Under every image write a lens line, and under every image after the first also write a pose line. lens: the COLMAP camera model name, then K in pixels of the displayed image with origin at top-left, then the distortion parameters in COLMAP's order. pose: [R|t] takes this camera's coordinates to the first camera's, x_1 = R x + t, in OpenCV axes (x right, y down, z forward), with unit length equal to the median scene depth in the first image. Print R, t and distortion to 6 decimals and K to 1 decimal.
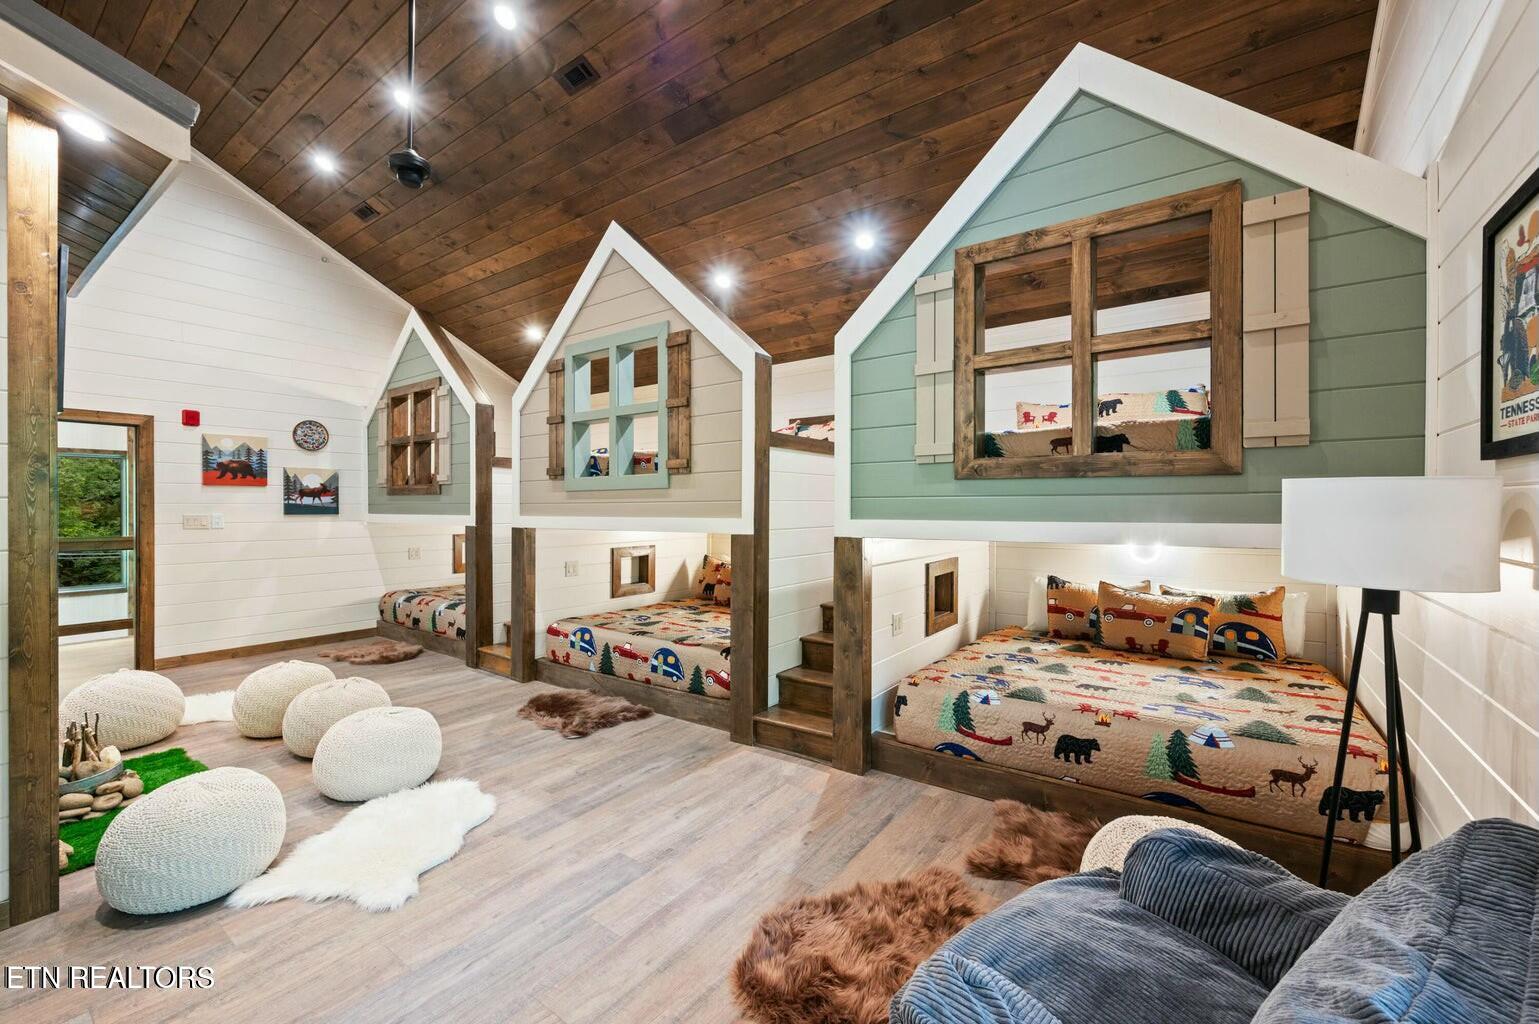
lens RADIAL K [[639.2, 0, 754.4], [0, 639.2, 510.4], [0, 0, 1]] dist [0.001839, -0.000382]
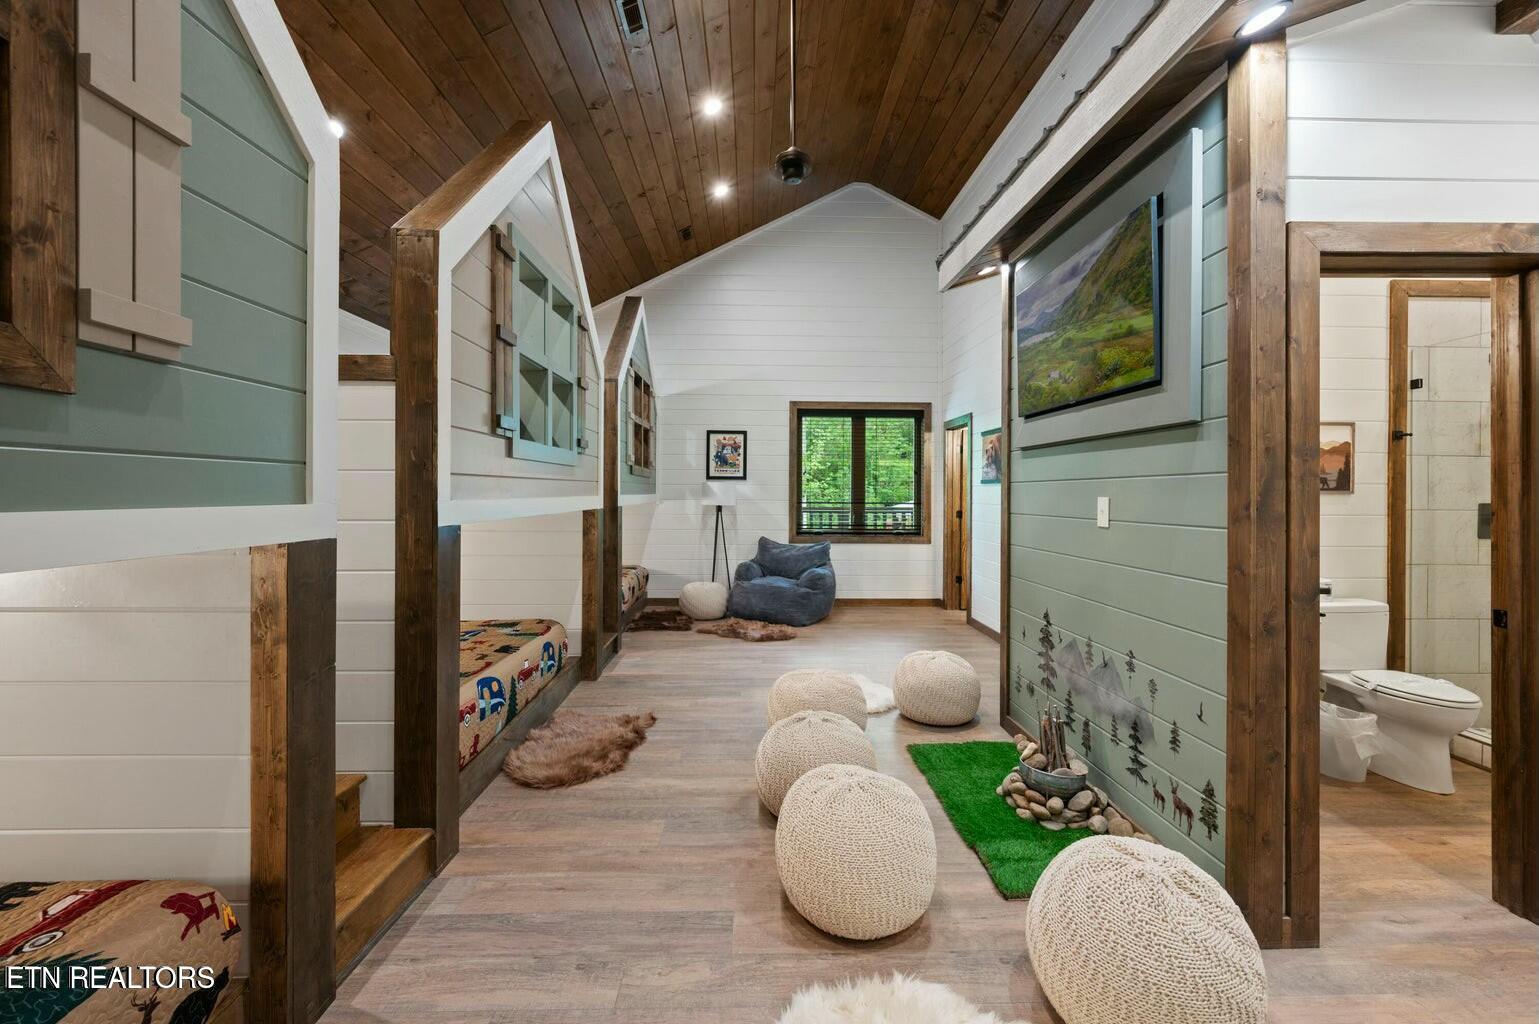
lens RADIAL K [[639.2, 0, 781.6], [0, 639.2, 492.2], [0, 0, 1]] dist [0.001839, -0.000382]
pose [[-0.644689, -0.001924, 0.764443, -0.734890], [0.002680, 0.999985, 0.004777, 0.001528], [-0.764440, 0.005128, -0.644674, 0.938293]]
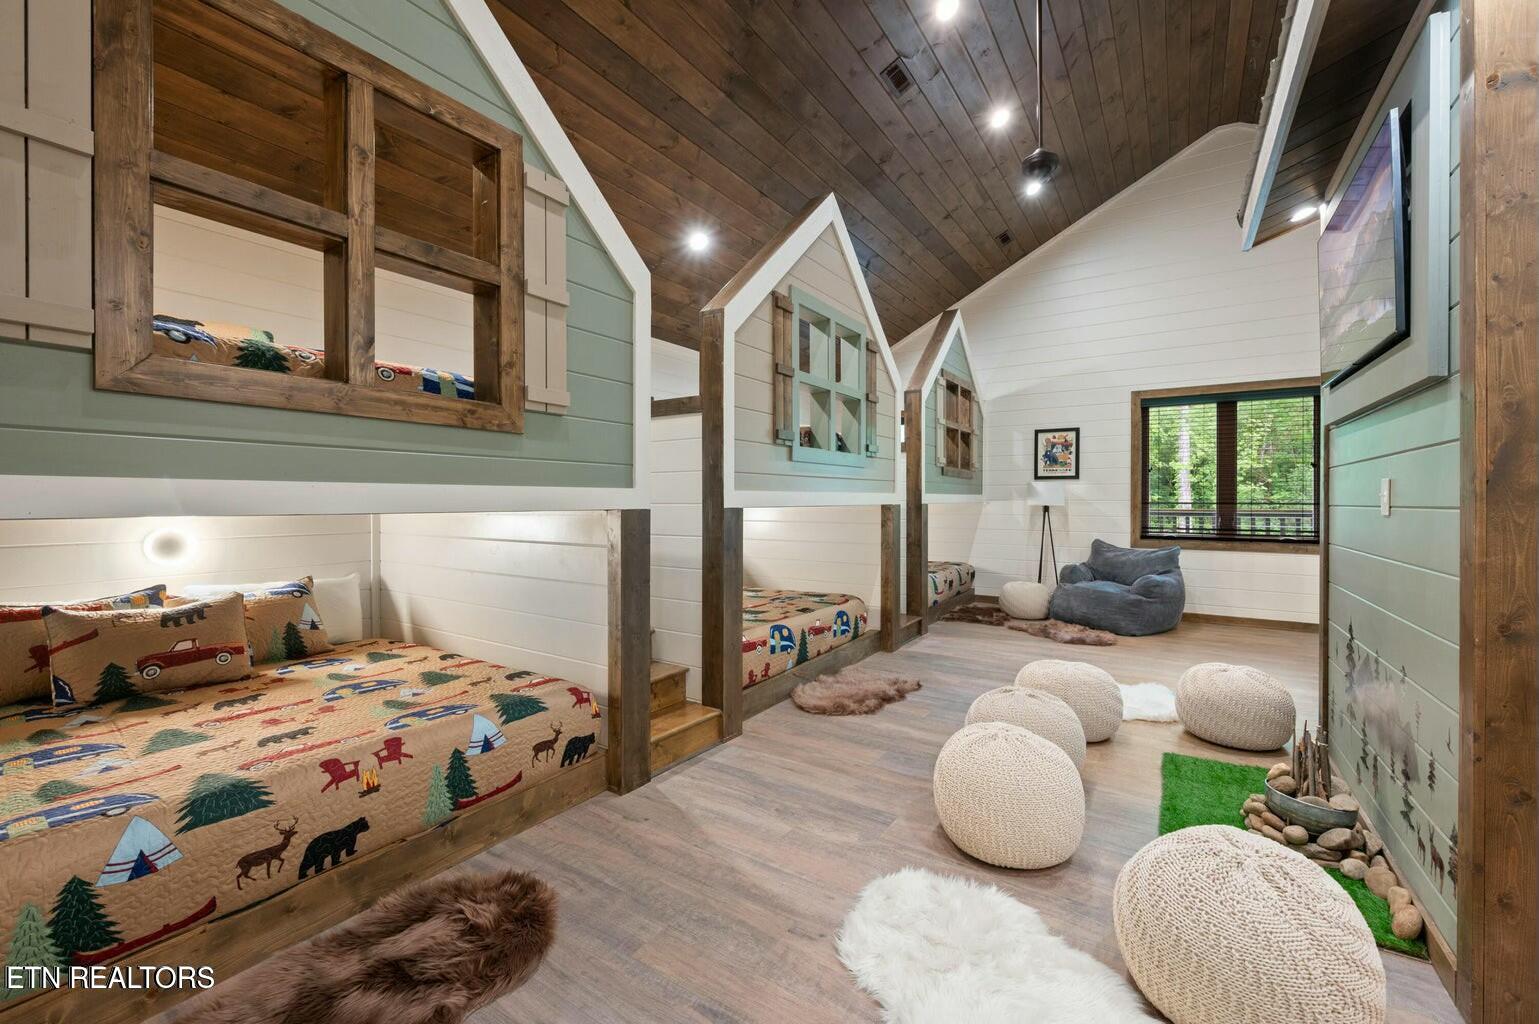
lens RADIAL K [[639.2, 0, 767.0], [0, 639.2, 501.7], [0, 0, 1]] dist [0.001839, -0.000382]
pose [[-0.074312, -0.001336, 0.997234, -0.874469], [0.009292, 0.999955, 0.002032, 0.016771], [-0.997192, 0.009417, -0.074296, 0.855008]]
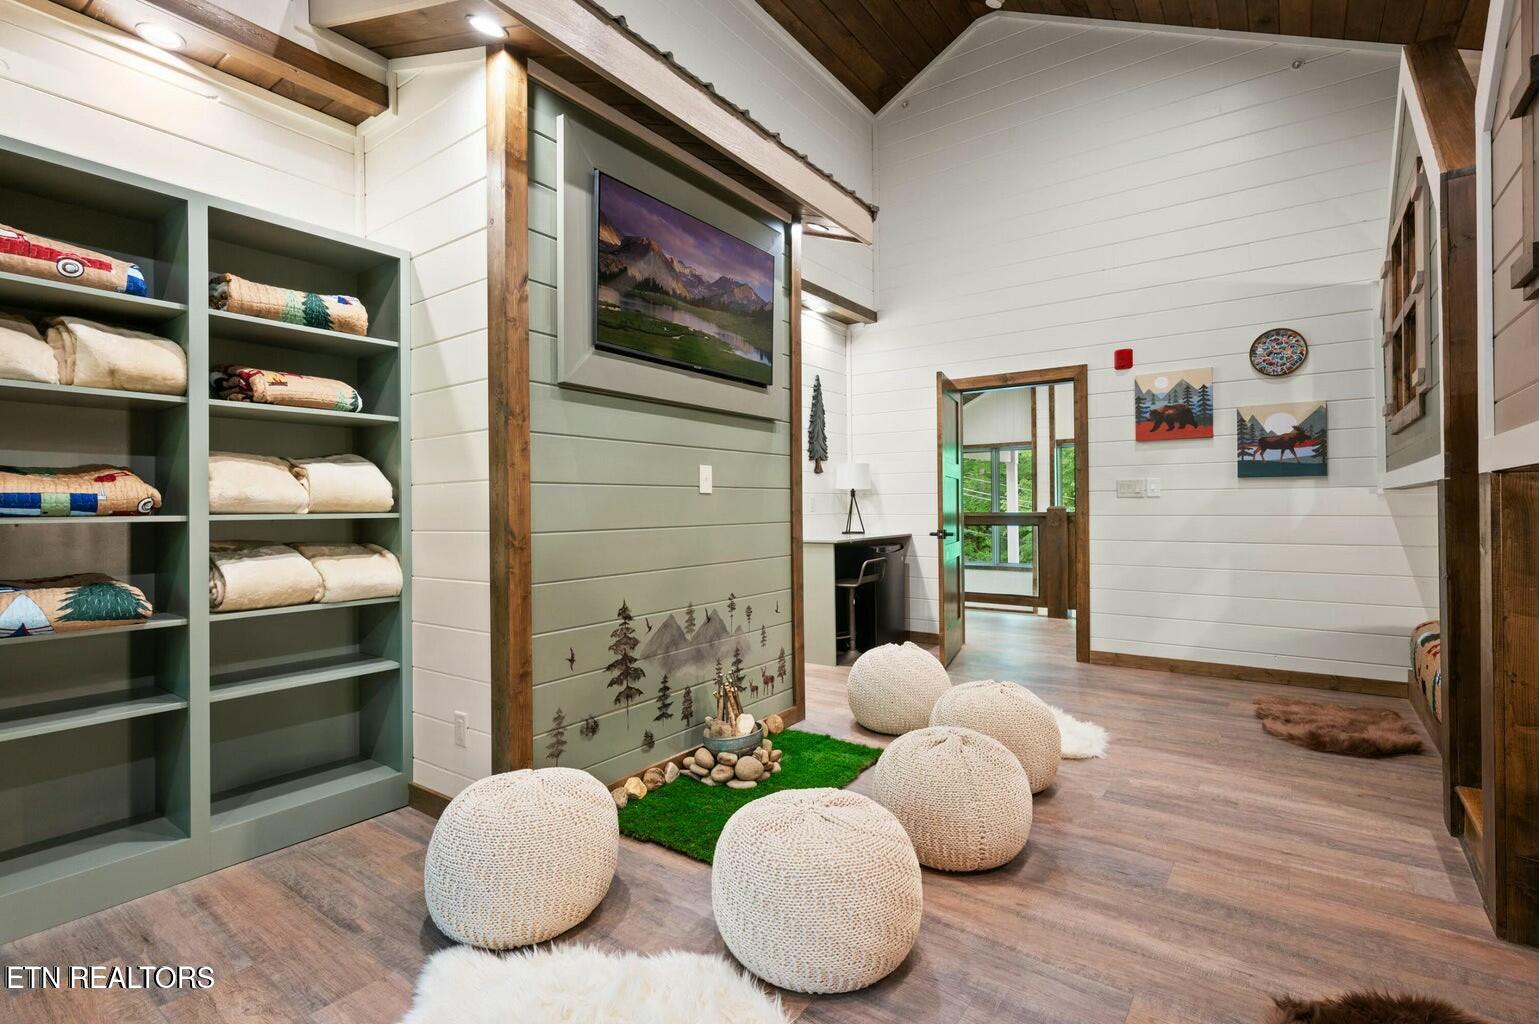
lens RADIAL K [[706.5, 0, 765.5], [0, 706.5, 505.5], [0, 0, 1]] dist [-0.015003, 0.001266]
pose [[0.012936, -0.002407, -0.999913, -0.006142], [-0.000432, 0.999997, -0.002412, 0.039138], [0.999916, 0.000463, 0.012935, 0.515543]]
